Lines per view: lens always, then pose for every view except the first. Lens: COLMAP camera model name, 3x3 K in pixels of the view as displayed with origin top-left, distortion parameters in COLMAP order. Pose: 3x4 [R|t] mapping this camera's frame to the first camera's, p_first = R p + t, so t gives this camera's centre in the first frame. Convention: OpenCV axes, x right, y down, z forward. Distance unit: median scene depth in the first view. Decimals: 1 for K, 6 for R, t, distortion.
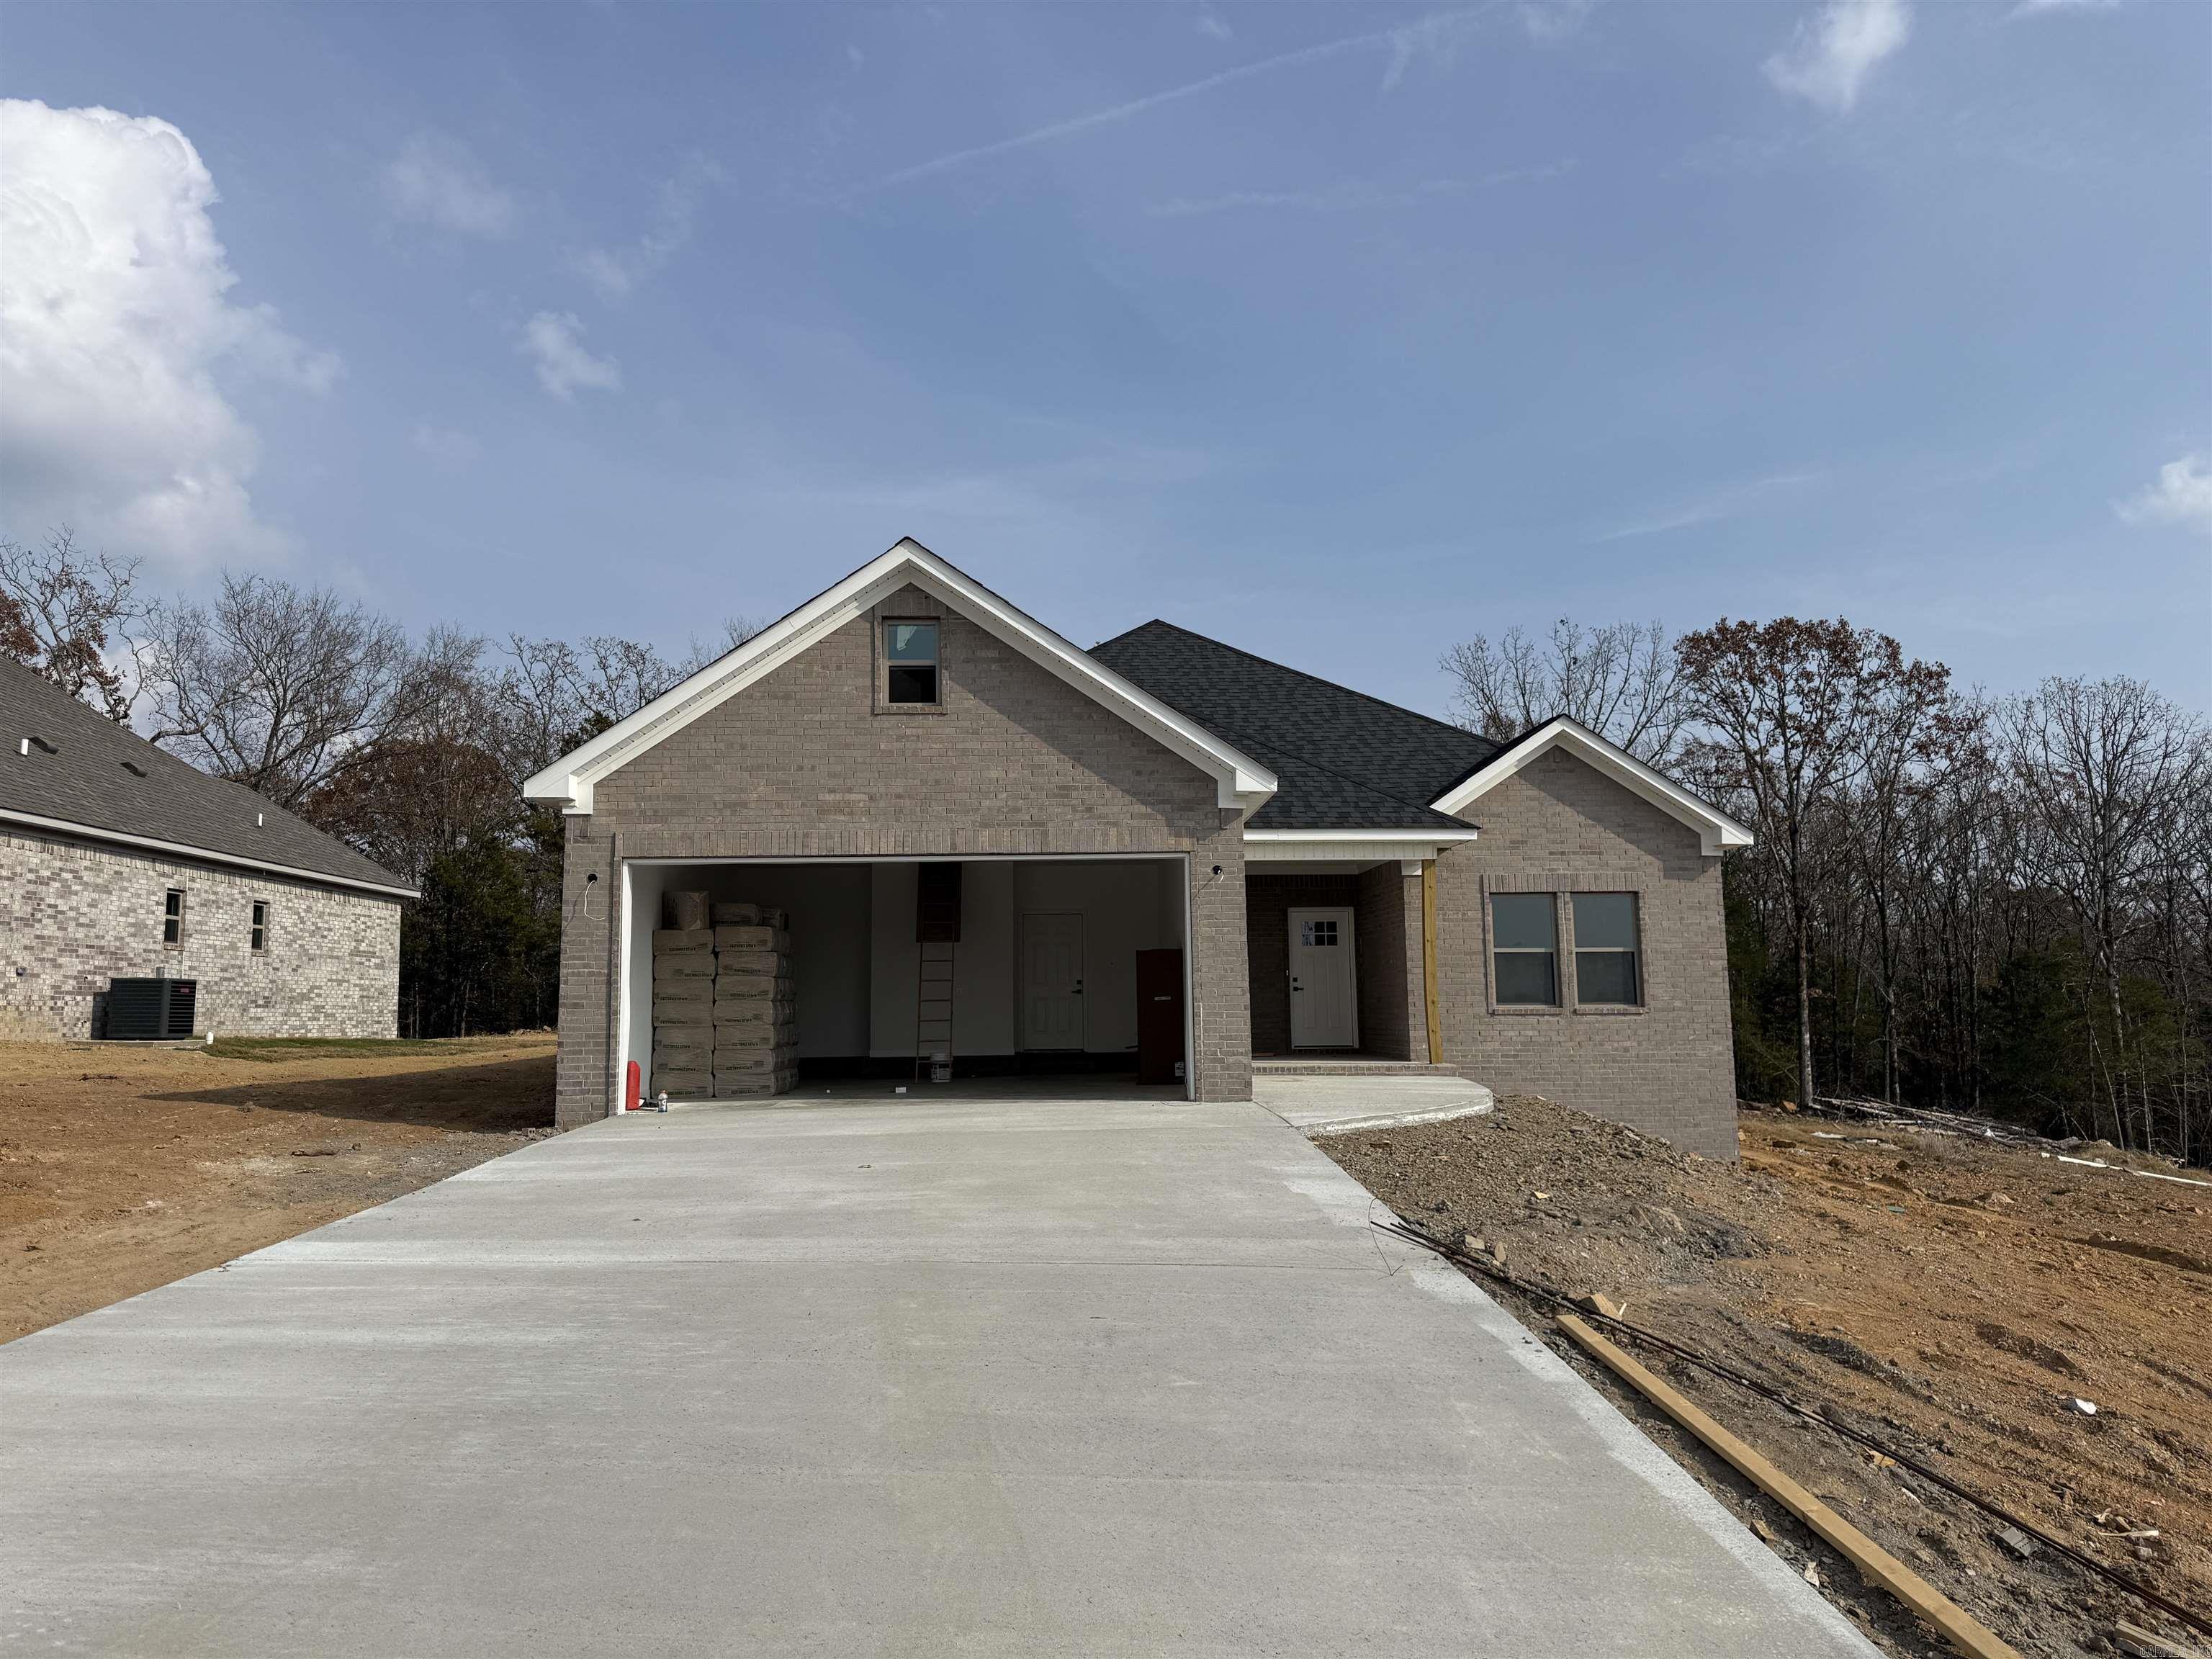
lens RADIAL K [[1551.7, 0, 1109.1], [0, 1551.7, 836.5], [0, 0, 1]] dist [0.049208, -0.000011]
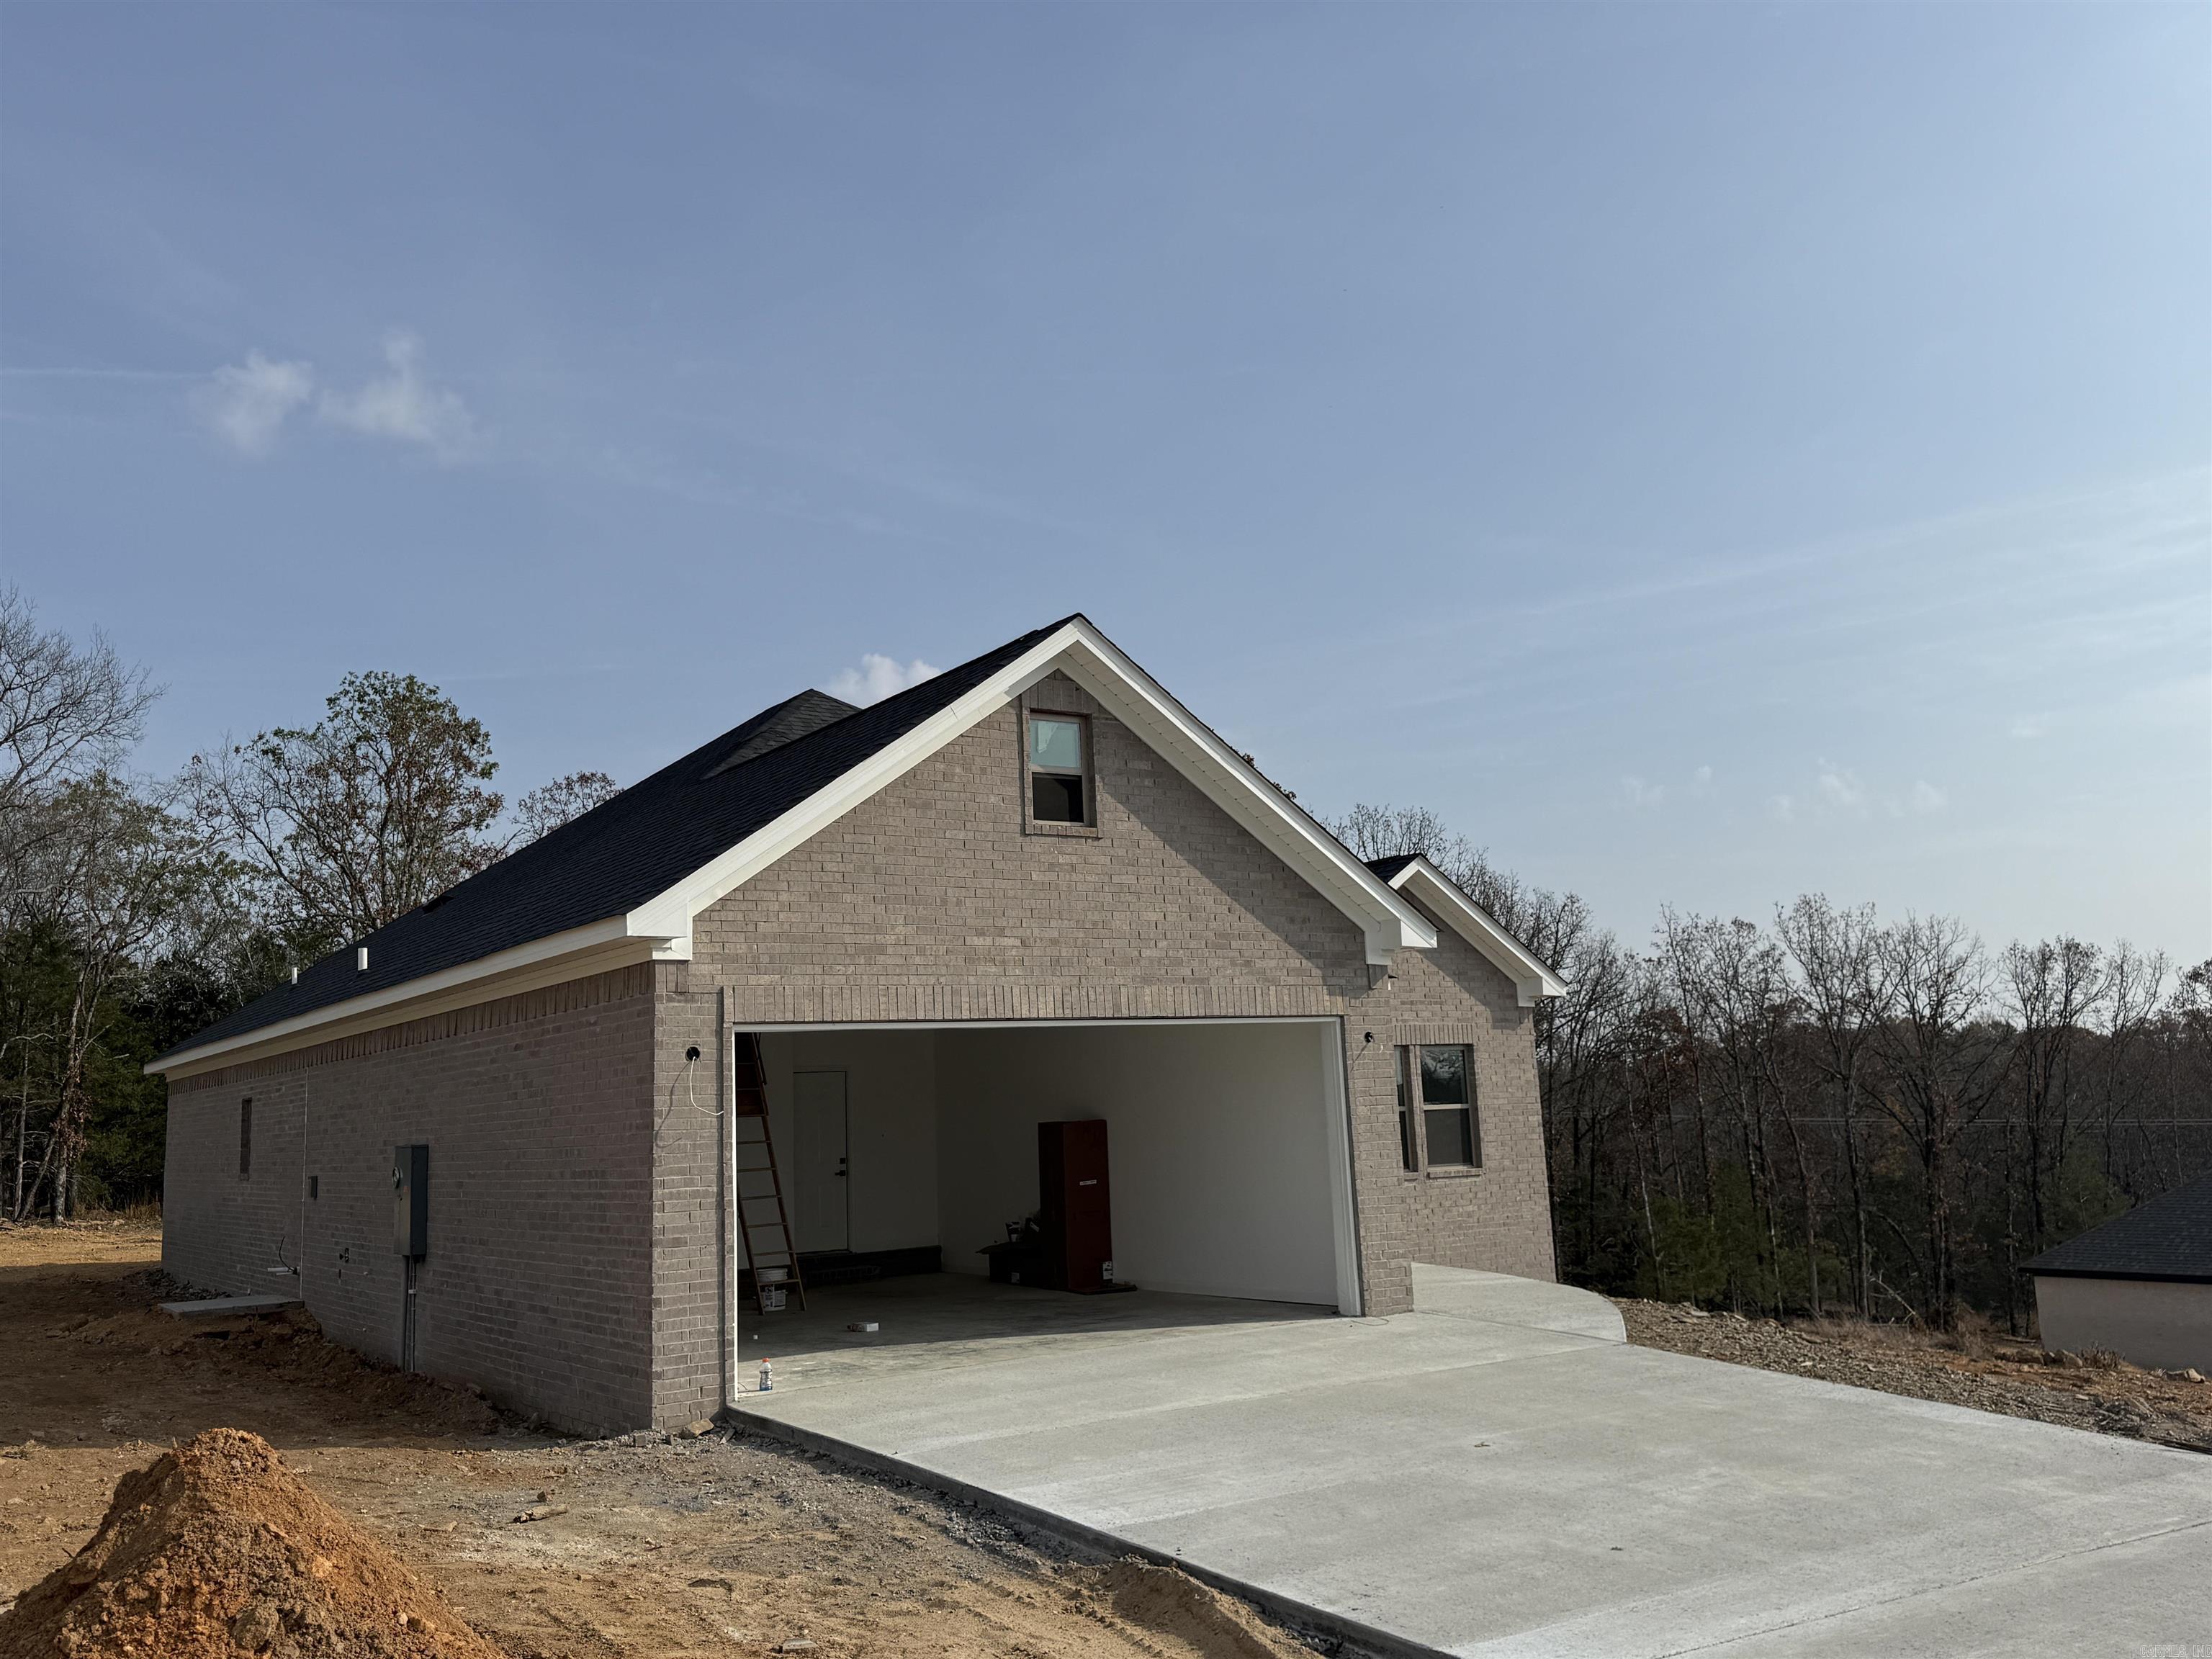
lens RADIAL K [[1877.1, 0, 1103.3], [0, 1877.1, 821.1], [0, 0, 1]] dist [0.059617, -0.000592]
pose [[0.852648, 0.056359, 0.519437, -0.601529], [-0.026198, 0.997526, -0.065228, -0.025559], [-0.521828, 0.042008, 0.852016, 0.186529]]
